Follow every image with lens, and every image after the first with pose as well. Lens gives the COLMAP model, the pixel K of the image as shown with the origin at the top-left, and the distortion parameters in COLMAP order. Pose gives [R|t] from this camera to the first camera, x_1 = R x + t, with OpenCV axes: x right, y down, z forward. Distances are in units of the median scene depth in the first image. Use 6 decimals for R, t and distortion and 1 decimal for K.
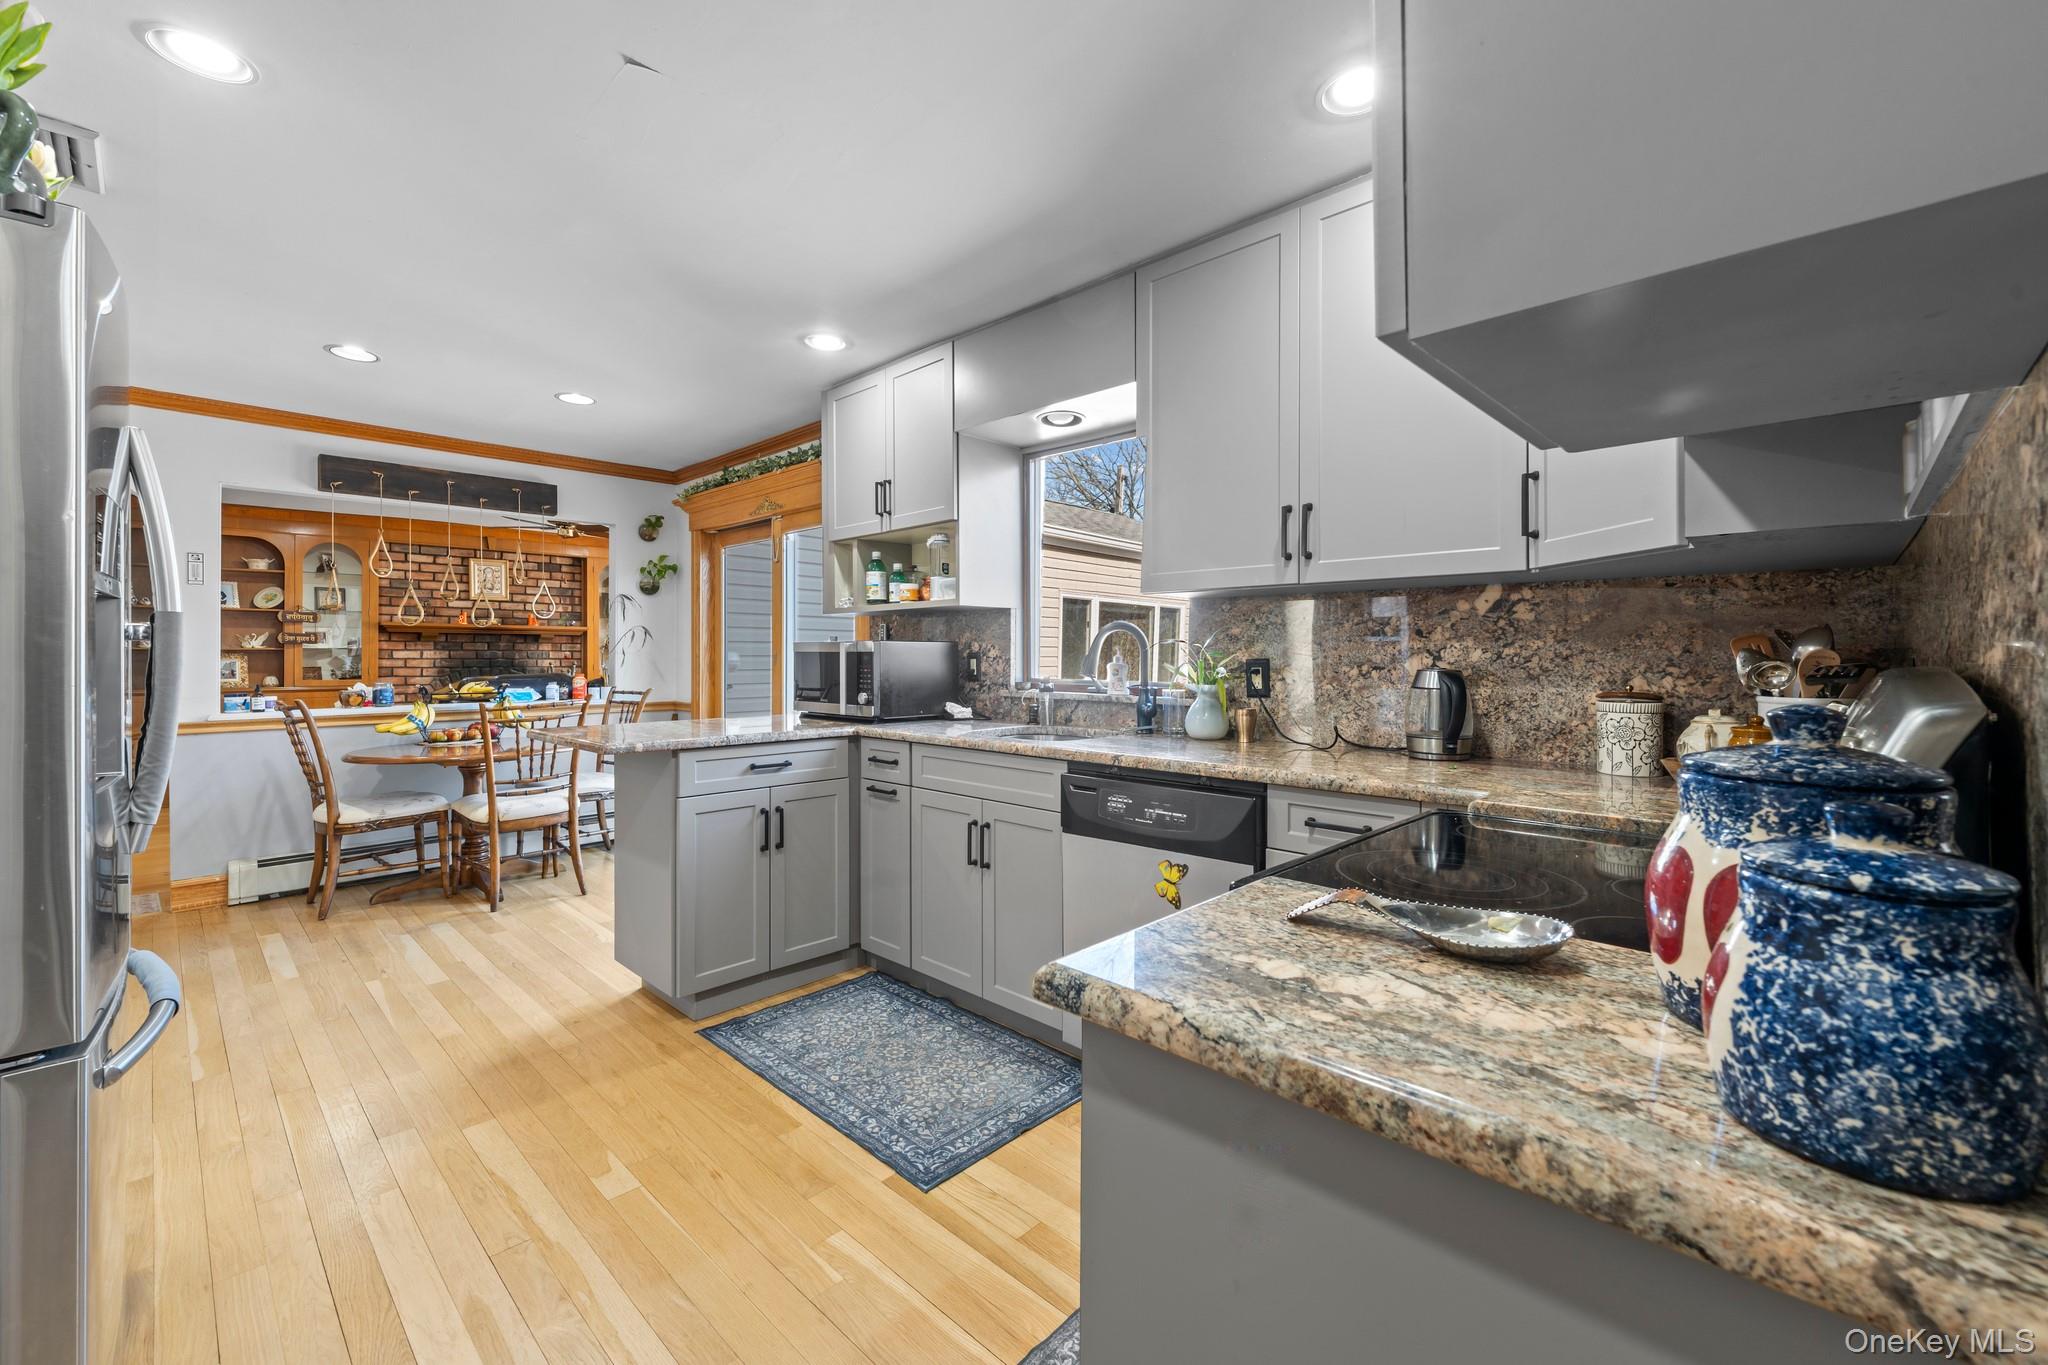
lens RADIAL K [[831.1, 0, 1027.3], [0, 831.1, 656.5], [0, 0, 1]] dist [0.001633, -0.000931]
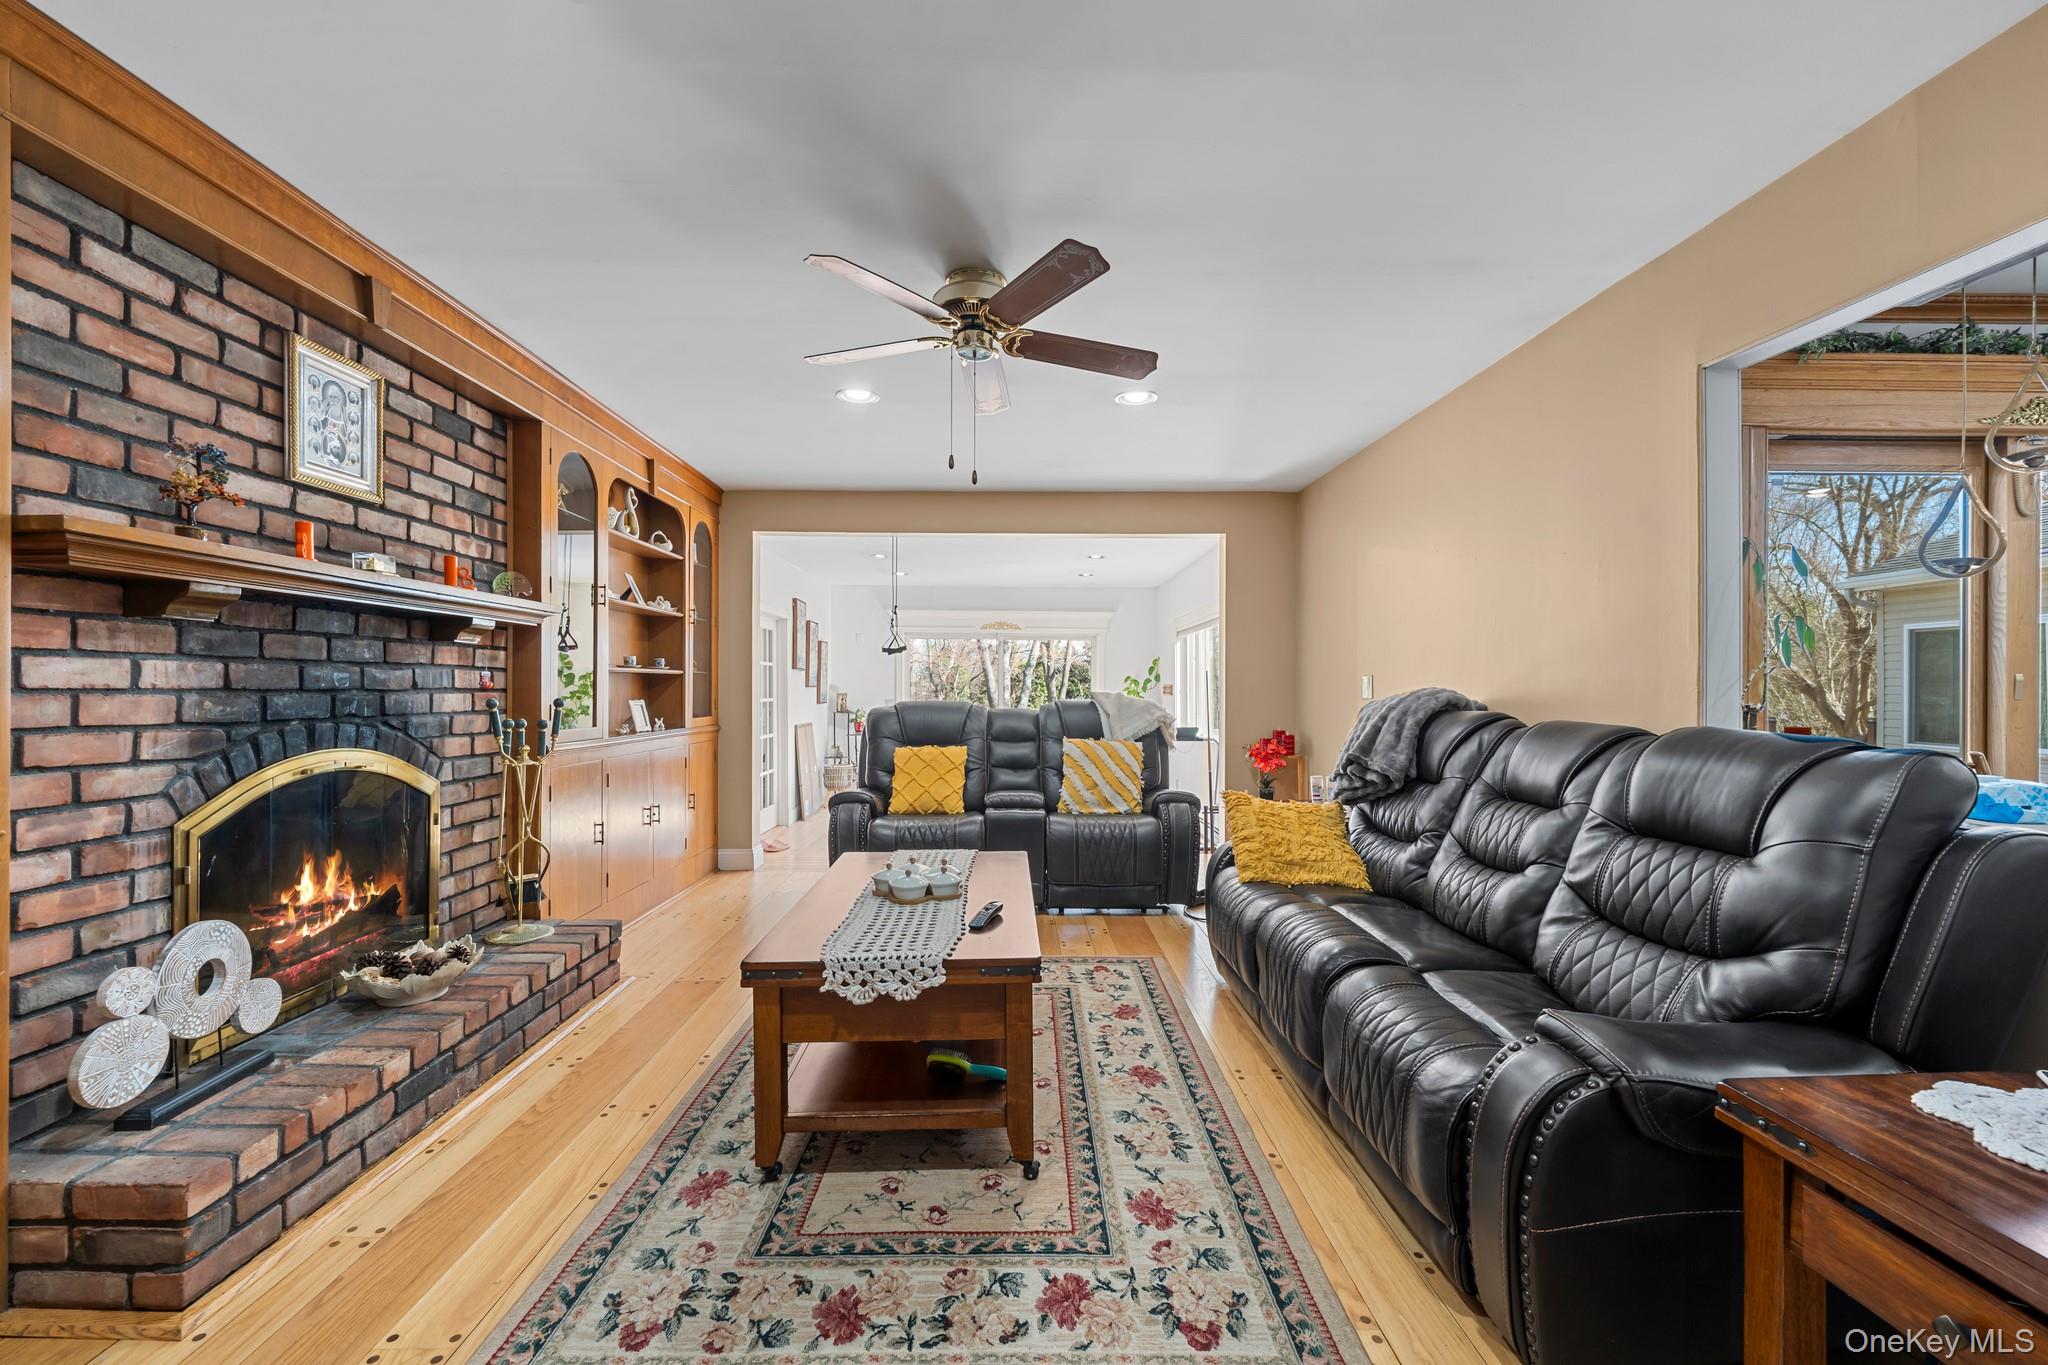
lens RADIAL K [[831.1, 0, 1027.1], [0, 831.1, 686.1], [0, 0, 1]] dist [0.001633, -0.000931]
pose [[0.713072, 0.000114, 0.701091, -1.065324], [0.000528, 1.000000, -0.000699, 0.002155], [-0.701091, 0.000869, 0.713071, 0.968144]]
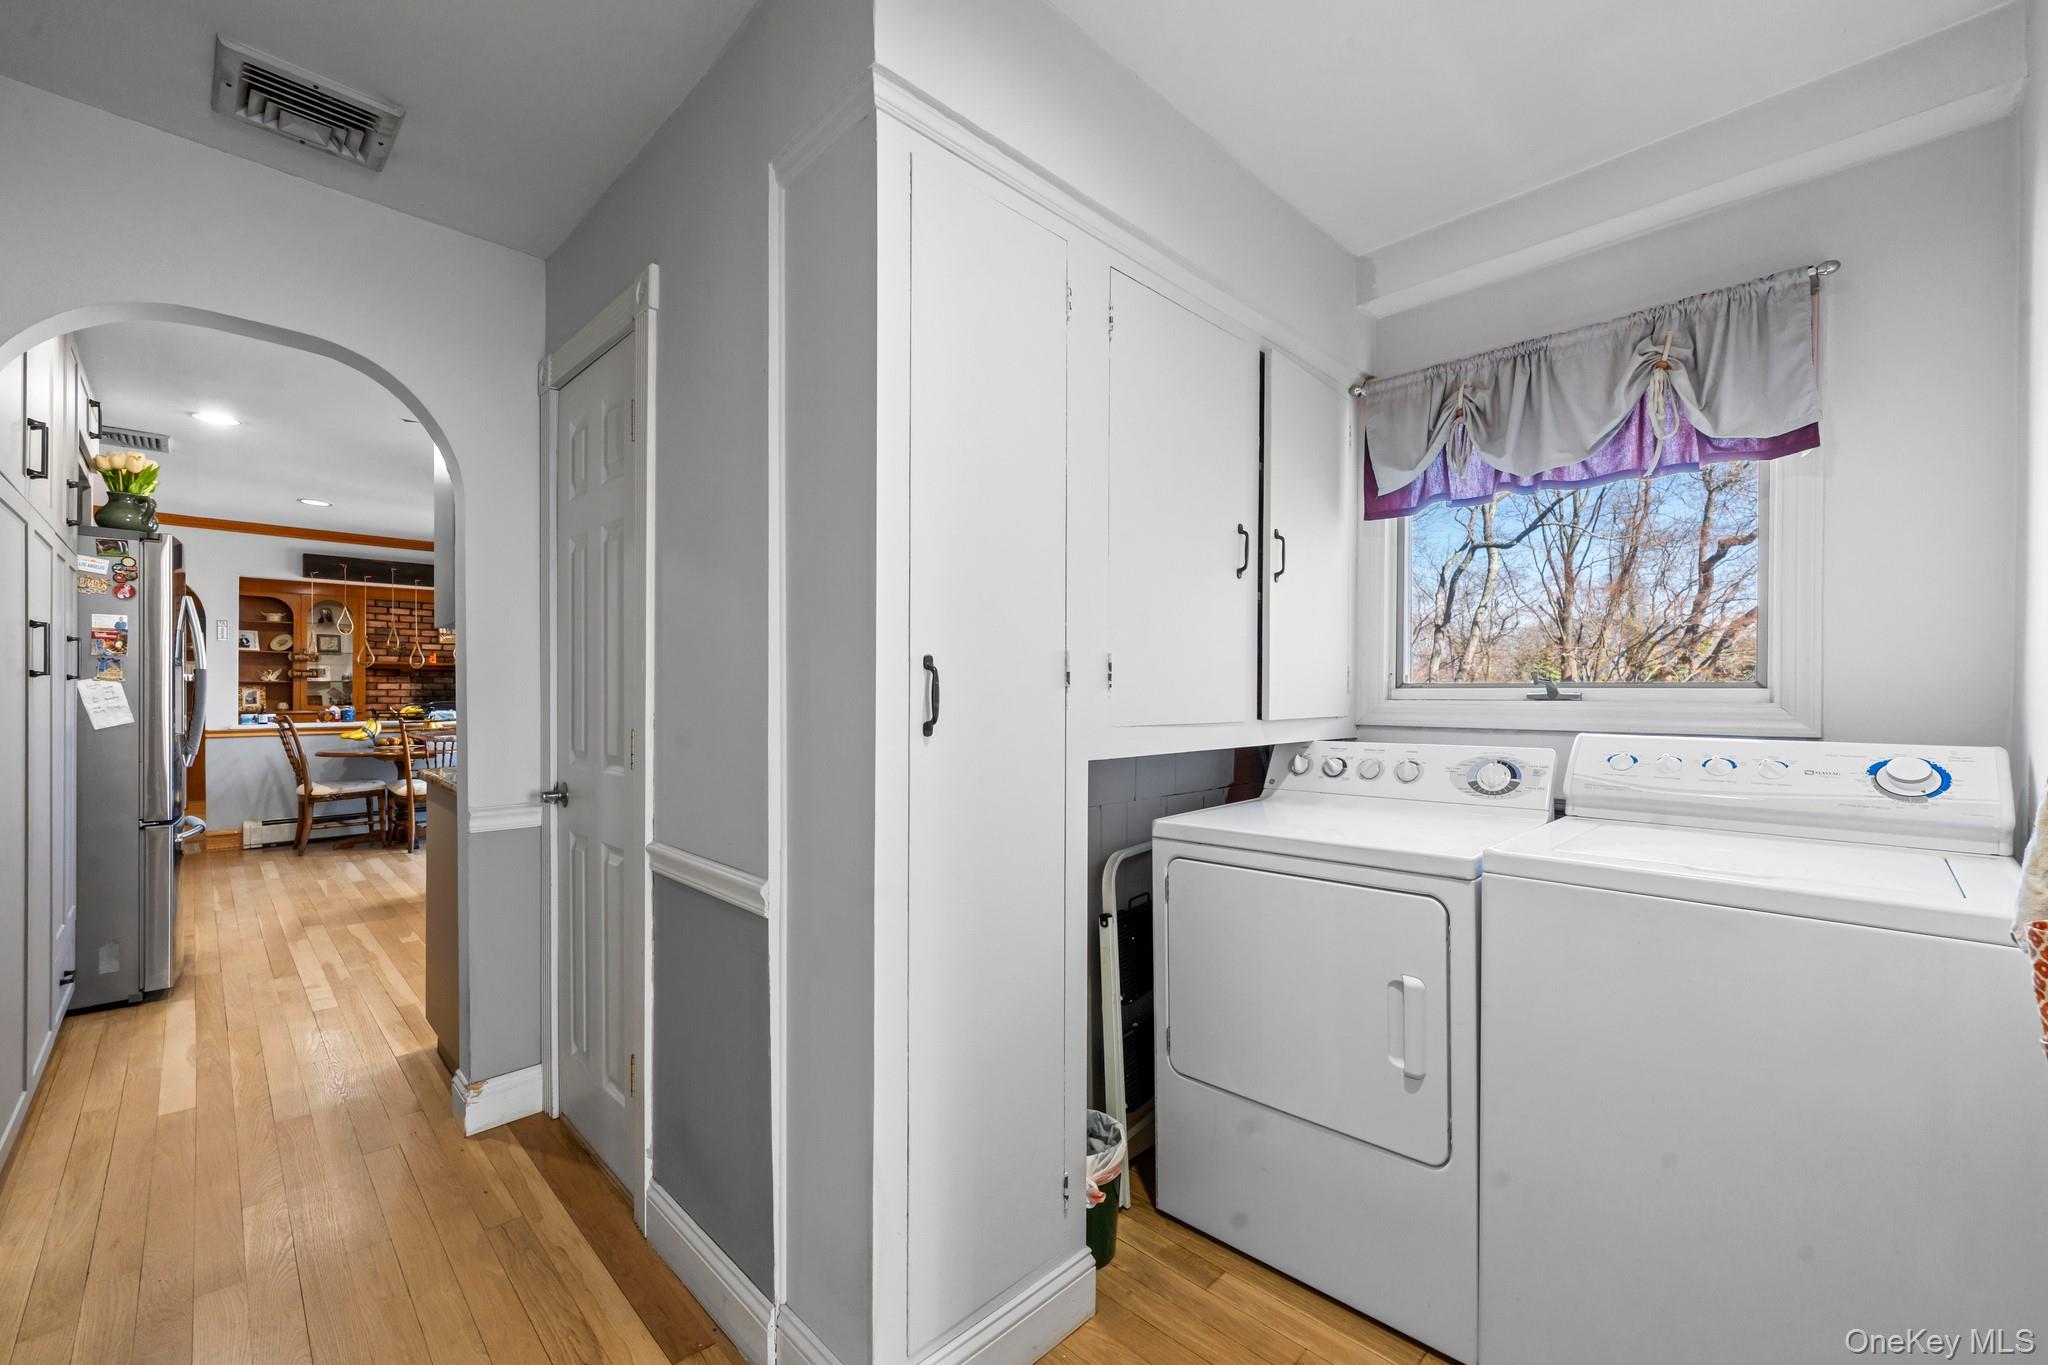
lens RADIAL K [[831.1, 0, 1025.5], [0, 831.1, 694.4], [0, 0, 1]] dist [0.001633, -0.000931]
pose [[0.999649, 0.004459, -0.026128, 0.395651], [-0.004340, 0.999980, 0.004622, -0.000627], [0.026148, -0.004507, 0.999648, -0.375693]]
